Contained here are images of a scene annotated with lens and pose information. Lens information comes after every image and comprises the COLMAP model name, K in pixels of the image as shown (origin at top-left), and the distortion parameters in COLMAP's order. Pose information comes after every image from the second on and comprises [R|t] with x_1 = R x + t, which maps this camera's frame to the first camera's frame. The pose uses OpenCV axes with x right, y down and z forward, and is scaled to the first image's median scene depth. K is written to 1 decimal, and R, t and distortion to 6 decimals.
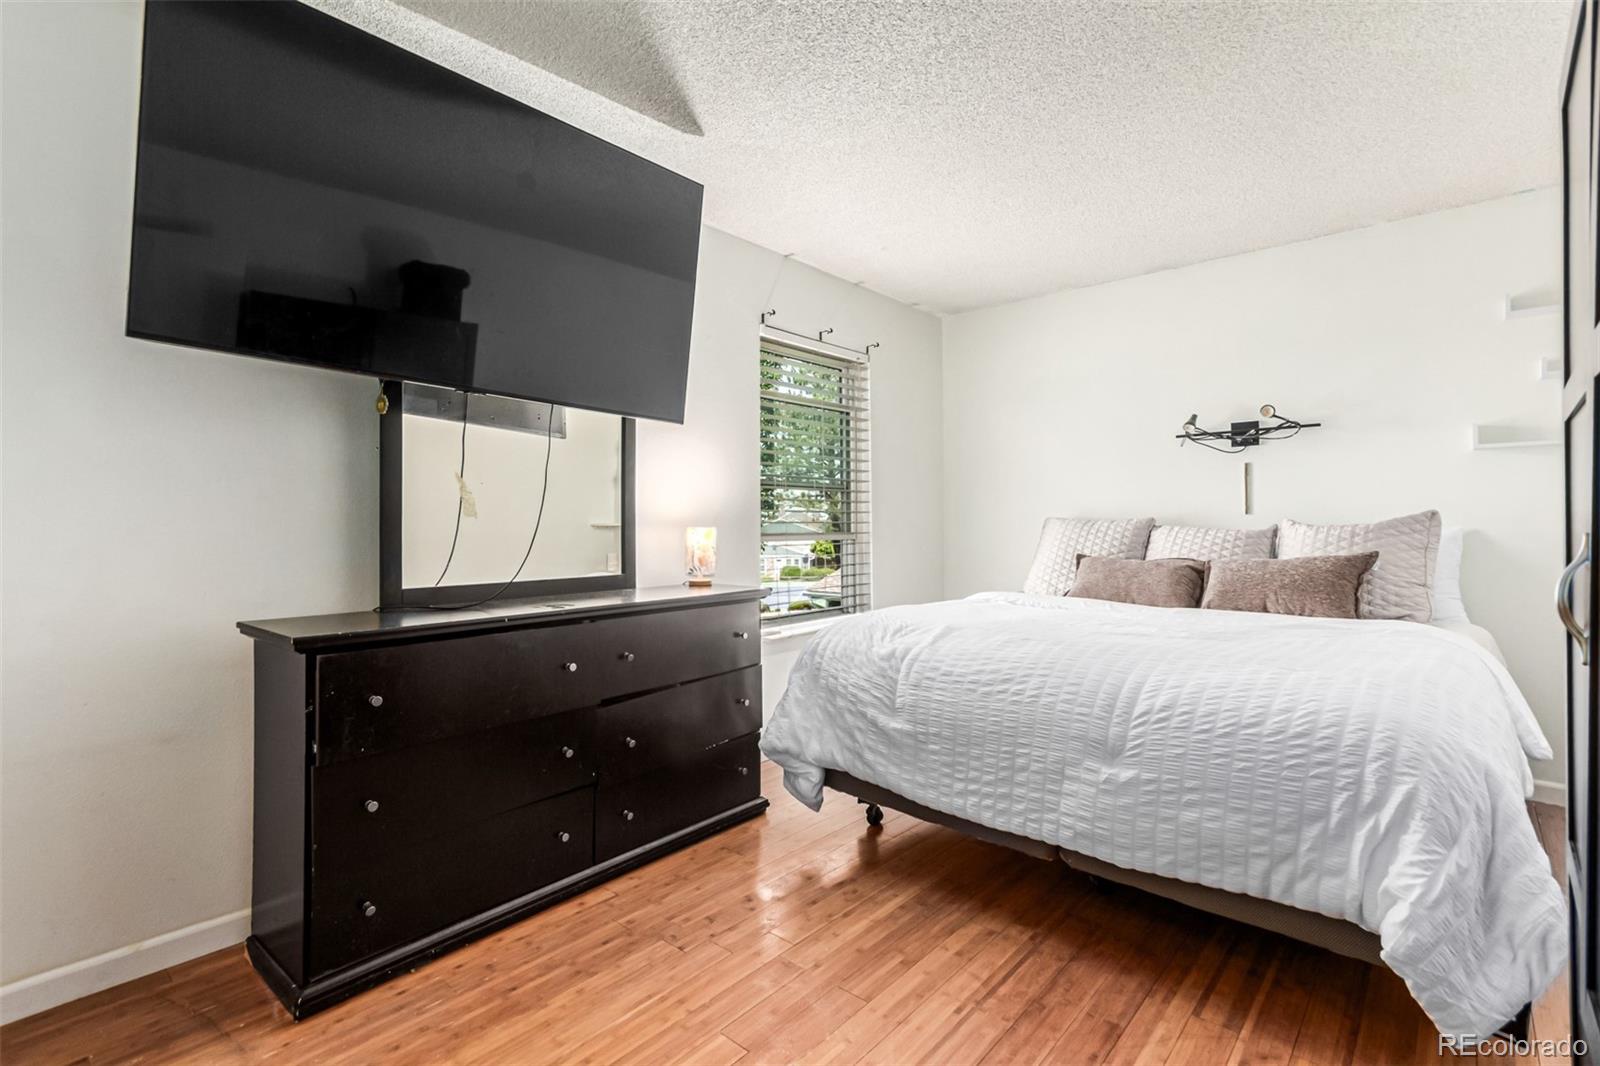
lens RADIAL K [[744.1, 0, 803.6], [0, 744.1, 524.8], [0, 0, 1]] dist [0.002871, 0.004036]
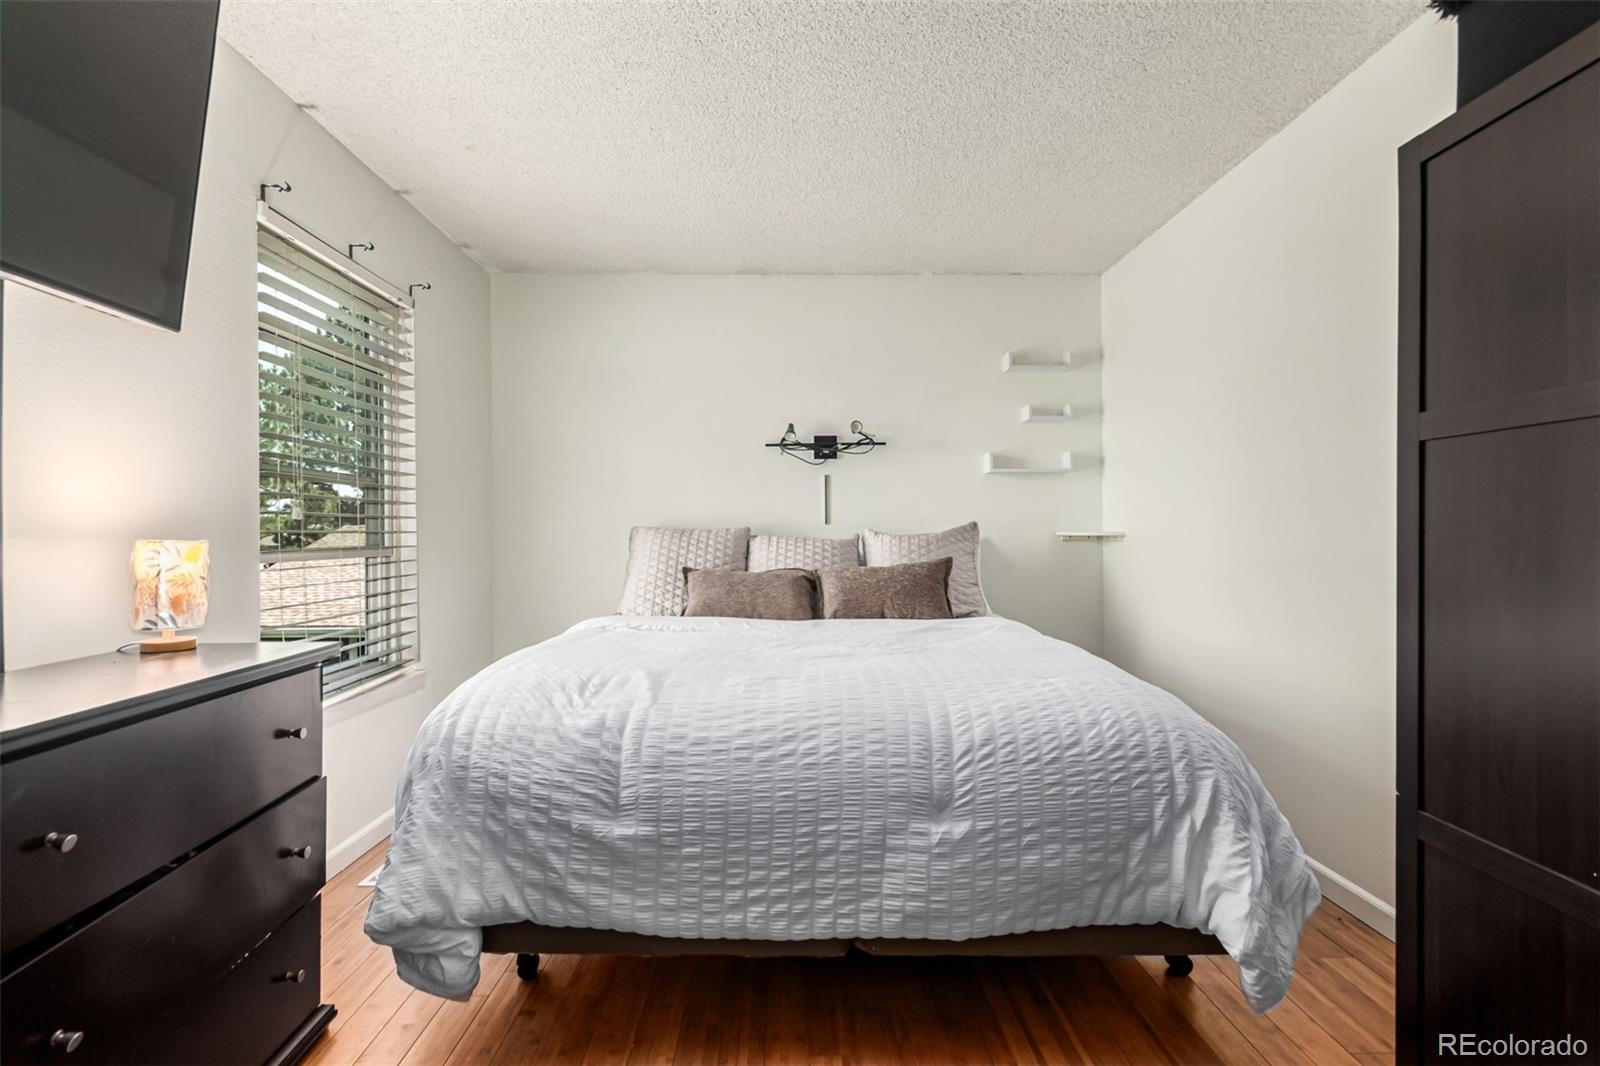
lens RADIAL K [[744.1, 0, 797.4], [0, 744.1, 533.6], [0, 0, 1]] dist [0.002871, 0.004036]
pose [[0.738049, -0.000720, 0.674746, -0.200154], [0.002527, 0.999995, -0.001697, 0.000877], [-0.674742, 0.002957, 0.738048, 0.365971]]
